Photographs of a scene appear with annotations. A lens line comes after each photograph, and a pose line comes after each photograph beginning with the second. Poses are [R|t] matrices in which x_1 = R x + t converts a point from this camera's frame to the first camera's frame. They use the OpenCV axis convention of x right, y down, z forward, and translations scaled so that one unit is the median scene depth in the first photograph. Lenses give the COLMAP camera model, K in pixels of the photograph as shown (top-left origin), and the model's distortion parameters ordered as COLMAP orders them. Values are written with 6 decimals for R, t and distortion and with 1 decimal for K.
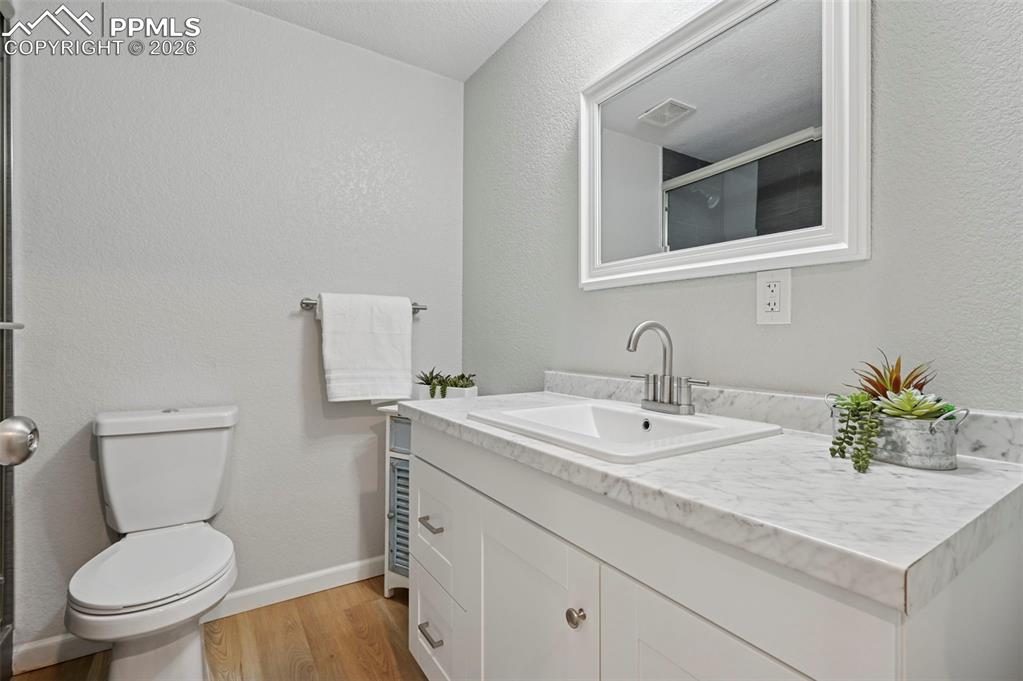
lens RADIAL K [[465.2, 0, 513.2], [0, 465.2, 341.8], [0, 0, 1]] dist [-0.002141, -0.000521]
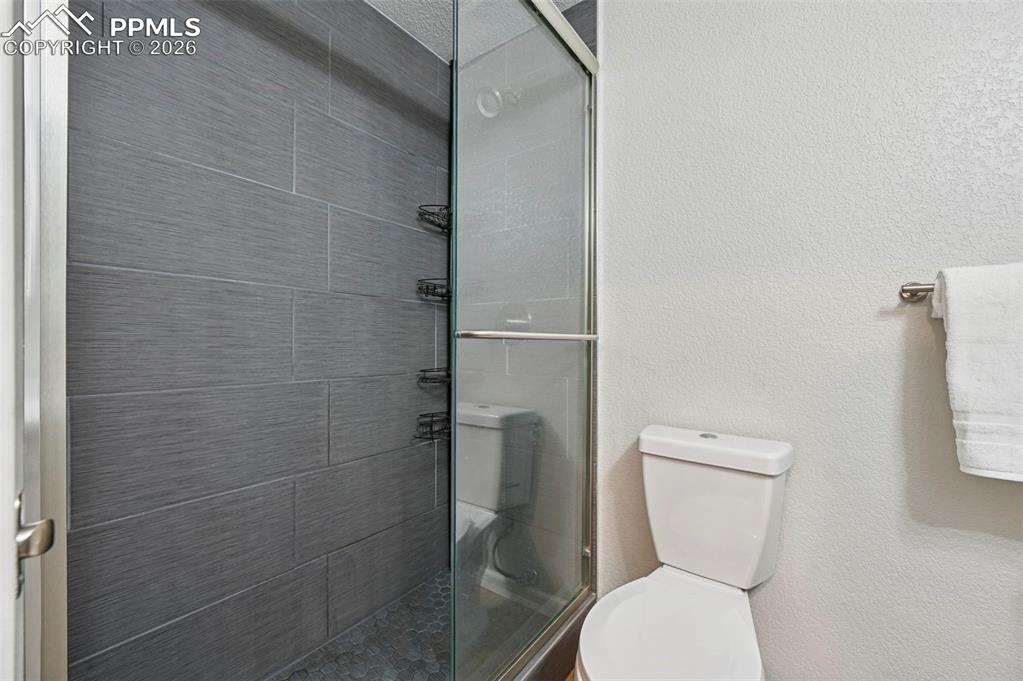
lens RADIAL K [[434.2, 0, 513.1], [0, 434.2, 346.9], [0, 0, 1]] dist [-0.003180, -0.000269]
pose [[0.388591, 0.003797, -0.921403, -0.150049], [-0.008126, 0.999967, 0.000694, -0.009336], [0.921375, 0.007218, 0.388609, 0.357759]]
